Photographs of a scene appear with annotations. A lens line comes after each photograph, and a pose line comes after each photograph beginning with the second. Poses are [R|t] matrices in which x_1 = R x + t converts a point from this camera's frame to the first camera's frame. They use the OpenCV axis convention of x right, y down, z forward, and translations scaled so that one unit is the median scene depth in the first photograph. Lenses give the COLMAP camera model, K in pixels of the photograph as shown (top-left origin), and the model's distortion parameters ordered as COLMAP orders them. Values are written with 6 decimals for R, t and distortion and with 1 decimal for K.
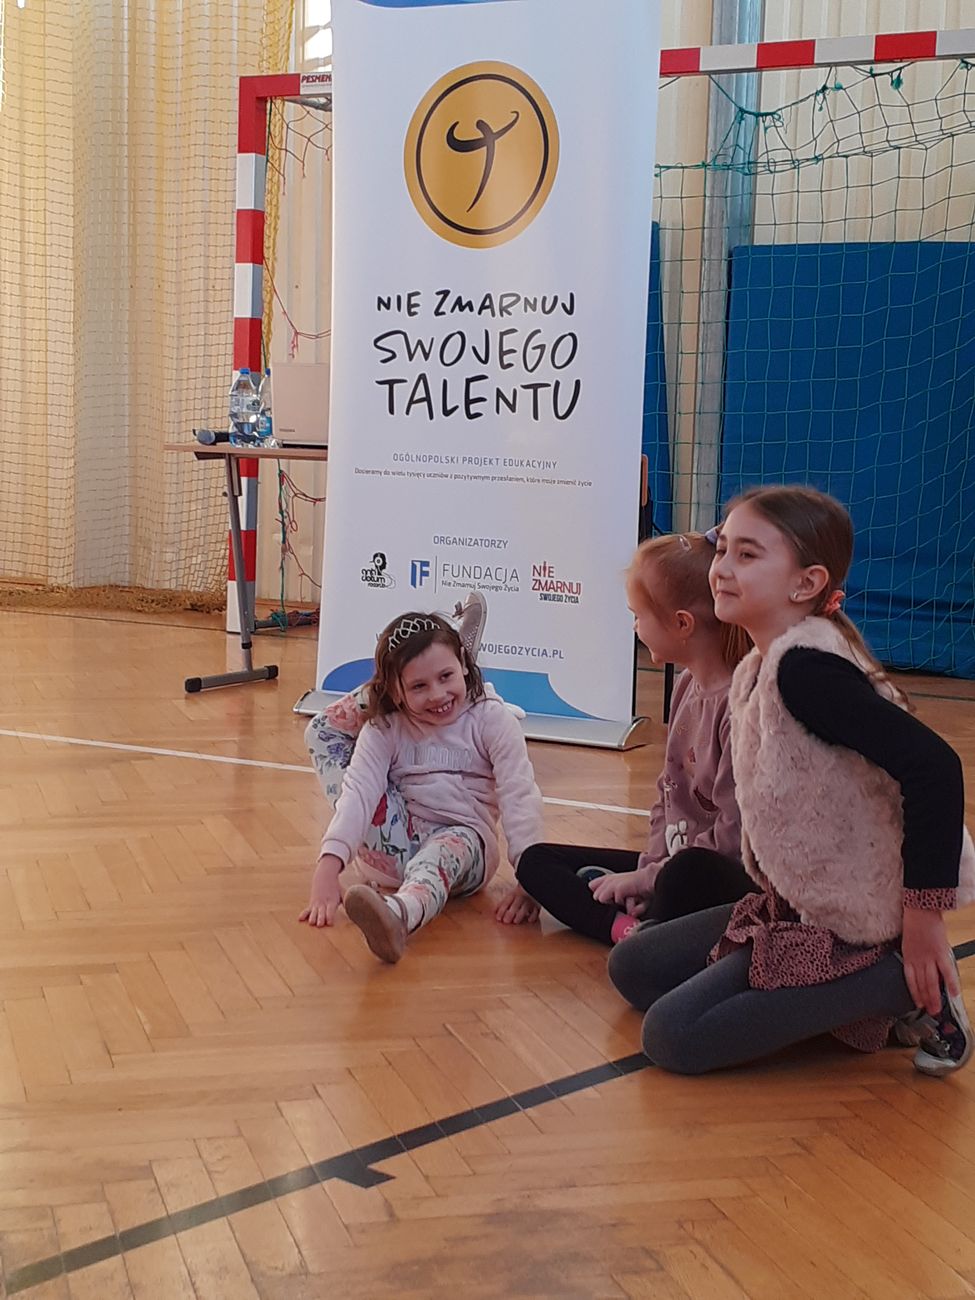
lens RADIAL K [[2153.1, 0, 471.5], [0, 2153.1, 679.7], [0, 0, 1]] dist [0.279828, -1.133510]
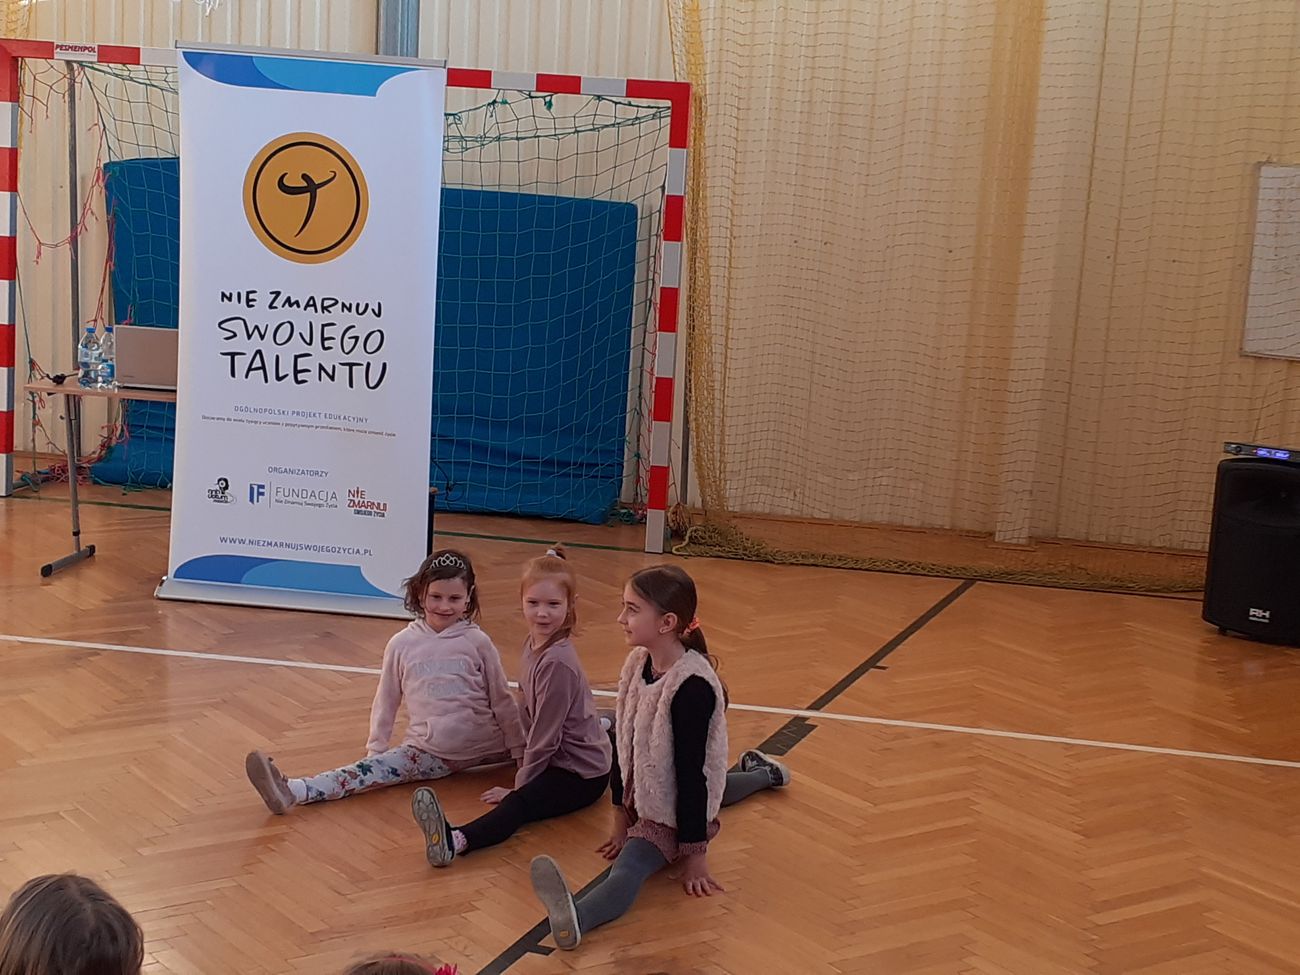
lens RADIAL K [[2153.1, 0, 709.0], [0, 2153.1, 509.7], [0, 0, 1]] dist [0.279828, -1.133510]
pose [[0.928696, -0.035774, 0.369113, -0.272073], [0.010431, 0.997462, 0.070428, -0.135831], [-0.370696, -0.061556, 0.926712, -0.387109]]
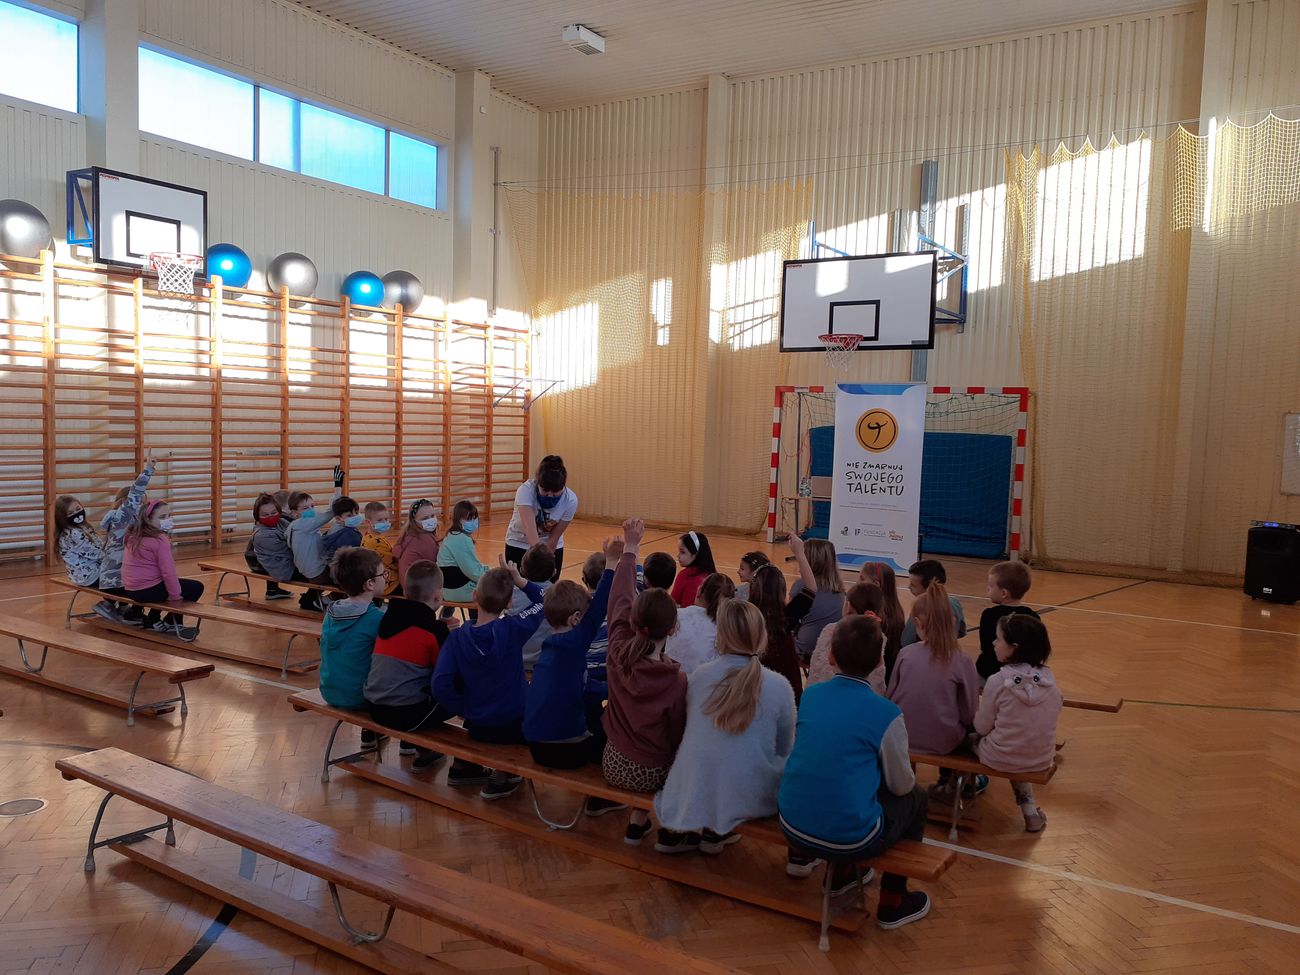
lens RADIAL K [[1029.8, 0, 650.0], [0, 1029.8, 487.5], [0, 0, 1]] dist [0.165818, -0.344972]
pose [[0.999246, 0.007924, -0.038020, -0.338485], [-0.010069, 0.998348, -0.056567, -0.020490], [0.037509, 0.056907, 0.997675, -0.924585]]
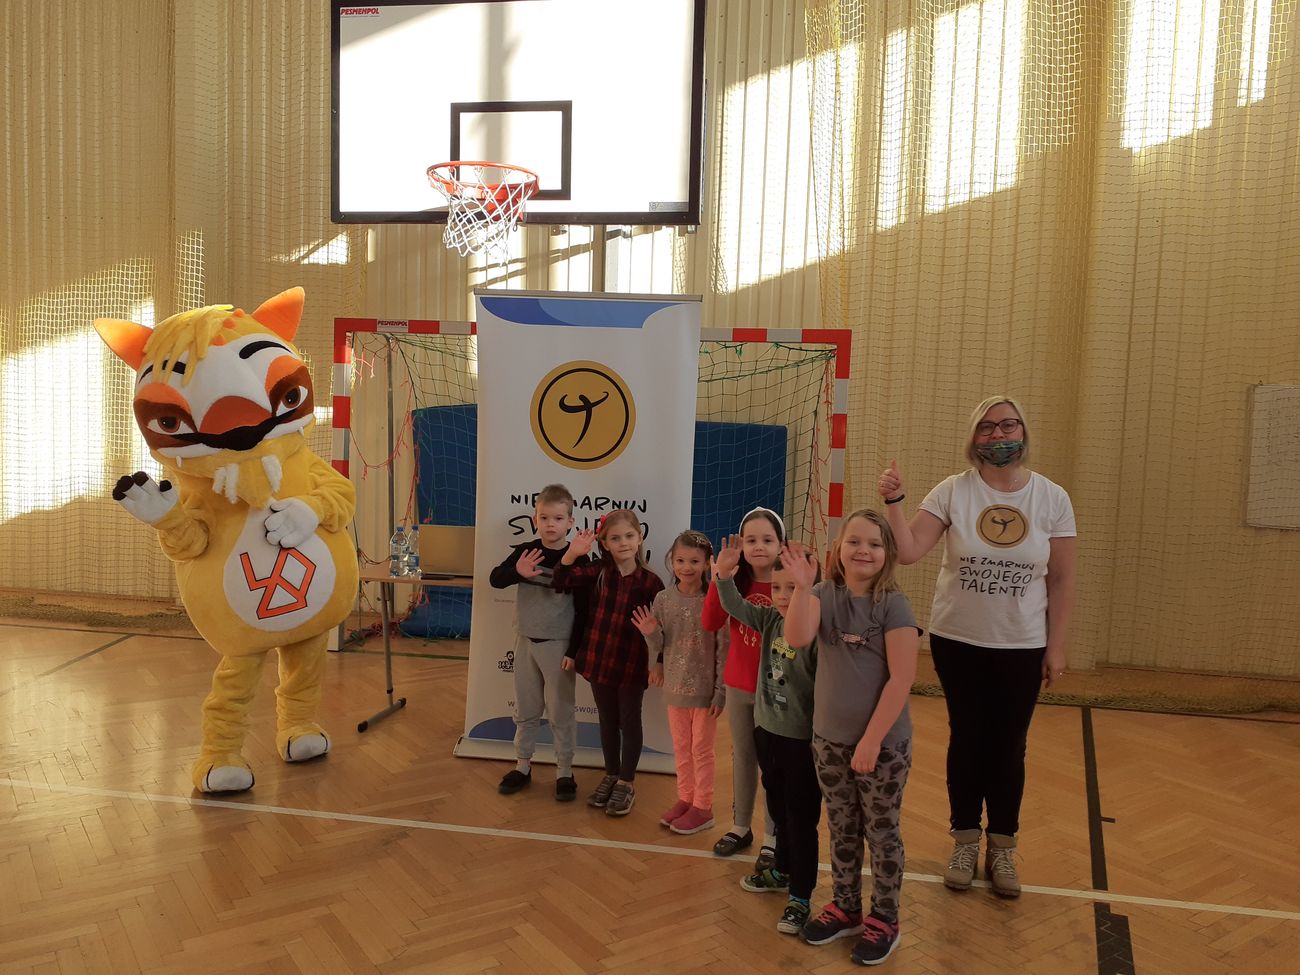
lens RADIAL K [[1028.8, 0, 669.6], [0, 1028.8, 490.9], [0, 0, 1]] dist [0.093618, -0.151163]
pose [[0.935638, -0.019215, 0.352437, -0.206772], [0.032843, 0.998924, -0.032731, -0.153128], [-0.351429, 0.042200, 0.935263, 0.246302]]
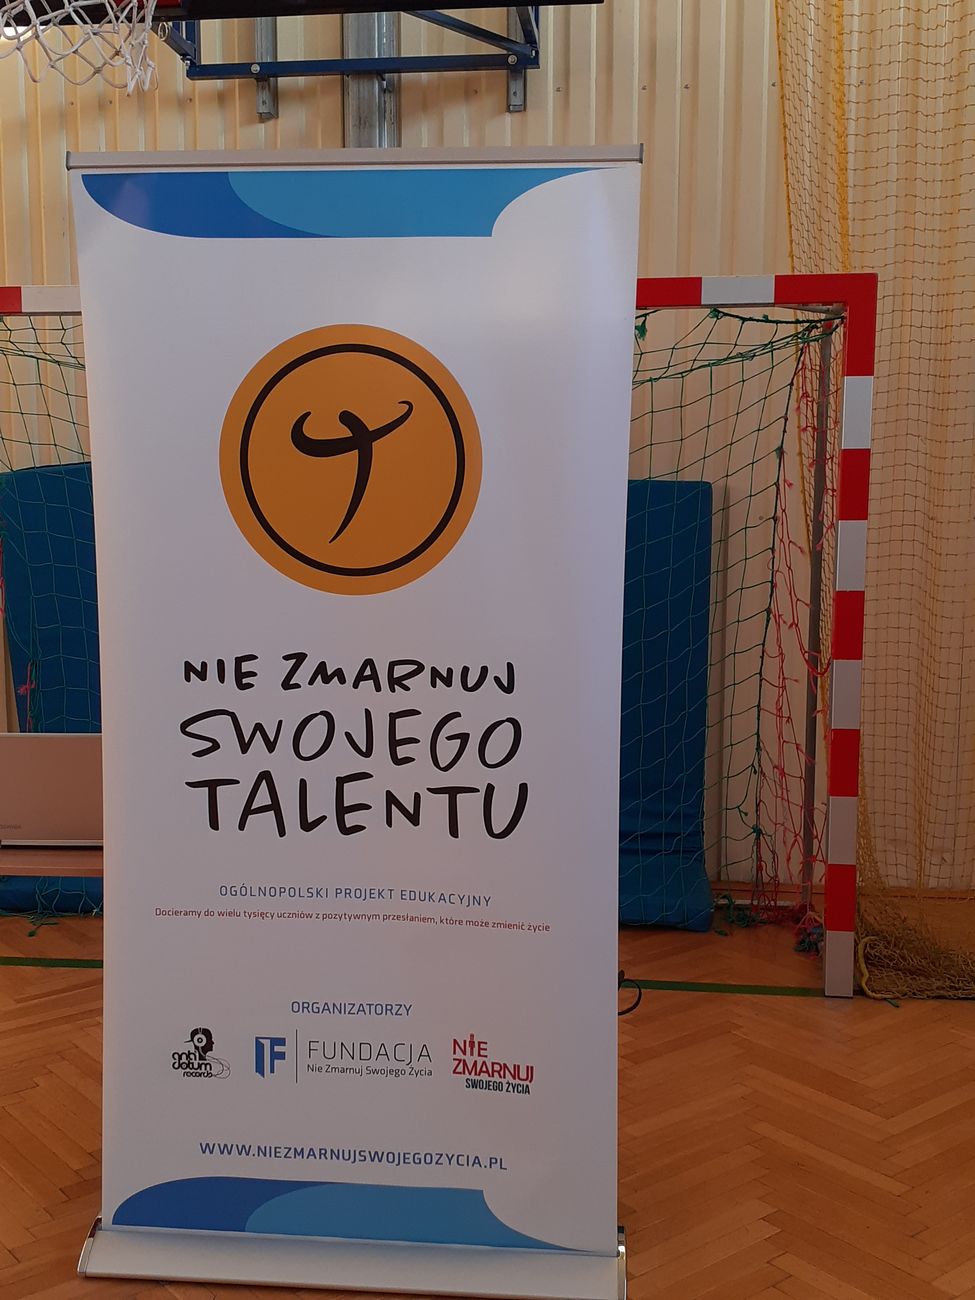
lens RADIAL K [[1418.1, 0, 487.1], [0, 1418.1, 664.0], [0, 0, 1]] dist [0.209874, -0.520445]
pose [[0.916093, -0.075239, 0.393844, -0.133992], [0.071147, 0.997152, 0.025003, -0.183225], [-0.394604, 0.005116, 0.918837, 0.567023]]
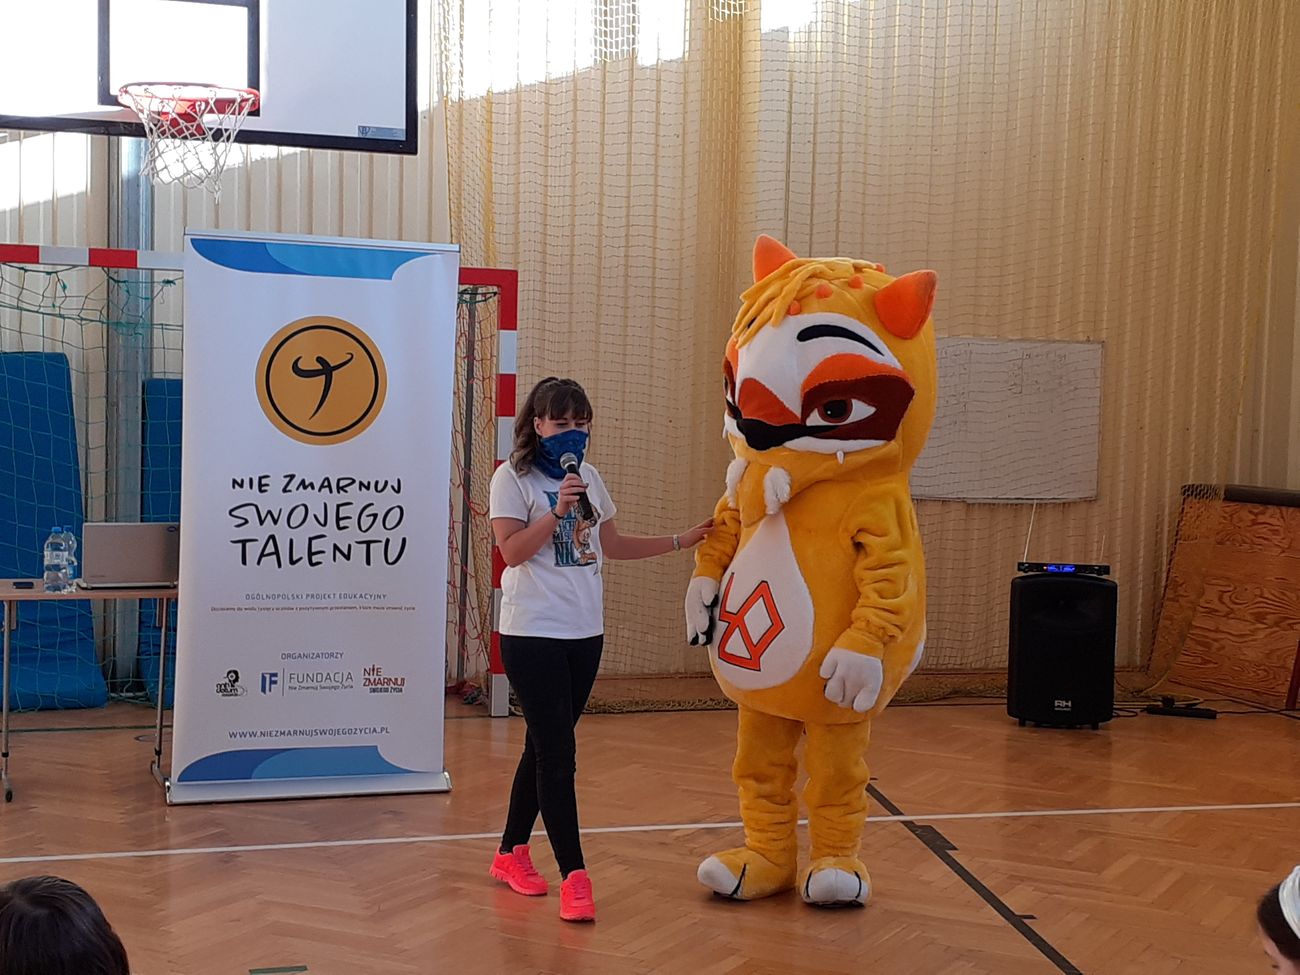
lens RADIAL K [[2077.9, 0, 694.6], [0, 2077.9, 494.1], [0, 0, 1]] dist [0.319221, -1.440972]
pose [[0.654884, -0.047304, 0.754247, -0.841102], [0.082995, 0.996504, -0.009563, -0.133707], [-0.751158, 0.068861, 0.656521, -0.054242]]
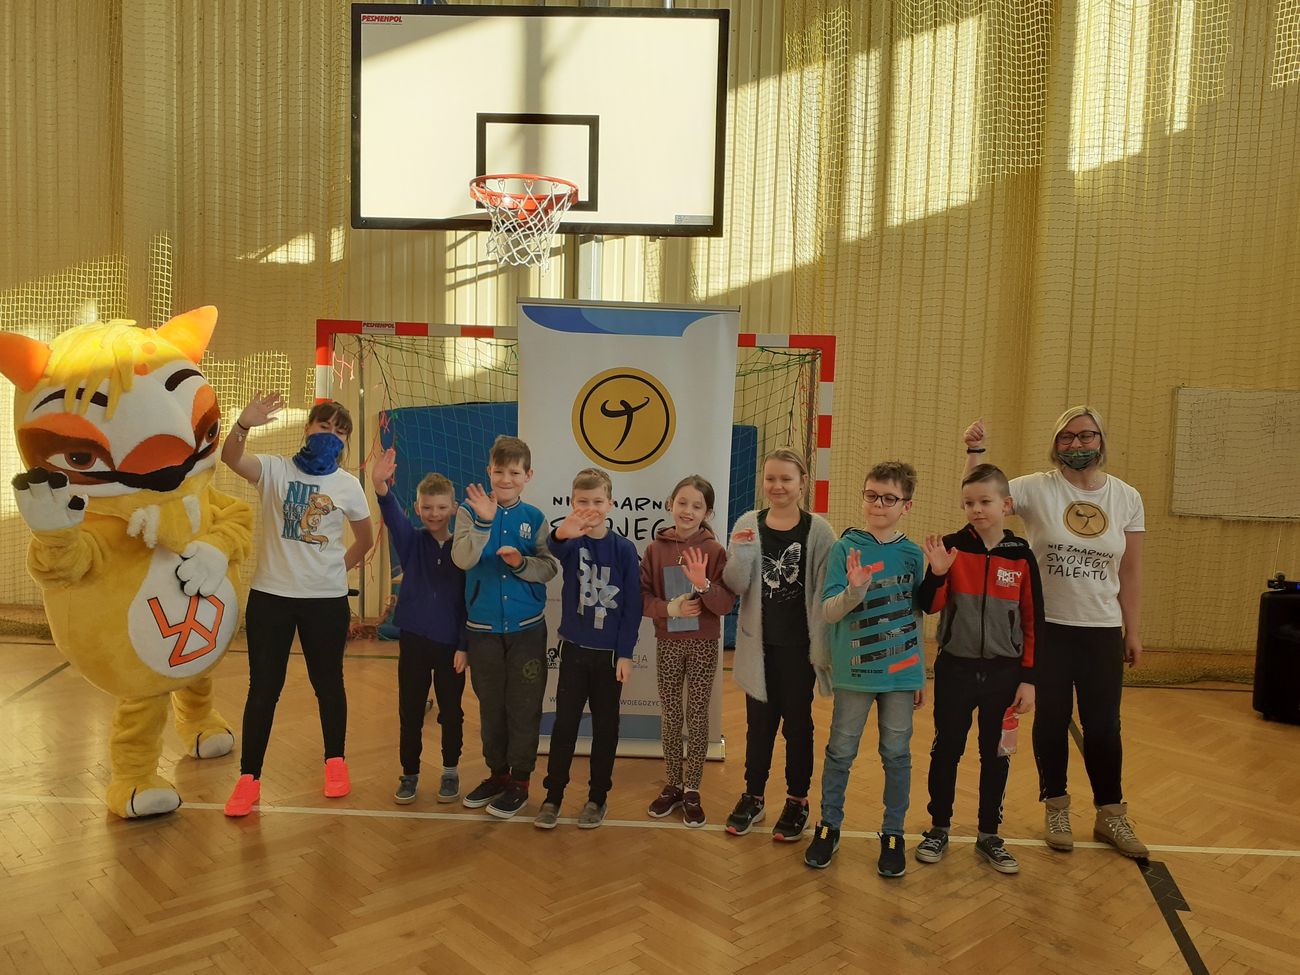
lens RADIAL K [[1039.1, 0, 672.0], [0, 1039.1, 486.3], [0, 0, 1]] dist [0.092033, -0.153069]
pose [[0.878923, -0.031109, 0.475949, -0.347897], [0.050229, 0.998359, -0.027501, -0.161048], [-0.474312, 0.048077, 0.879043, 0.261322]]
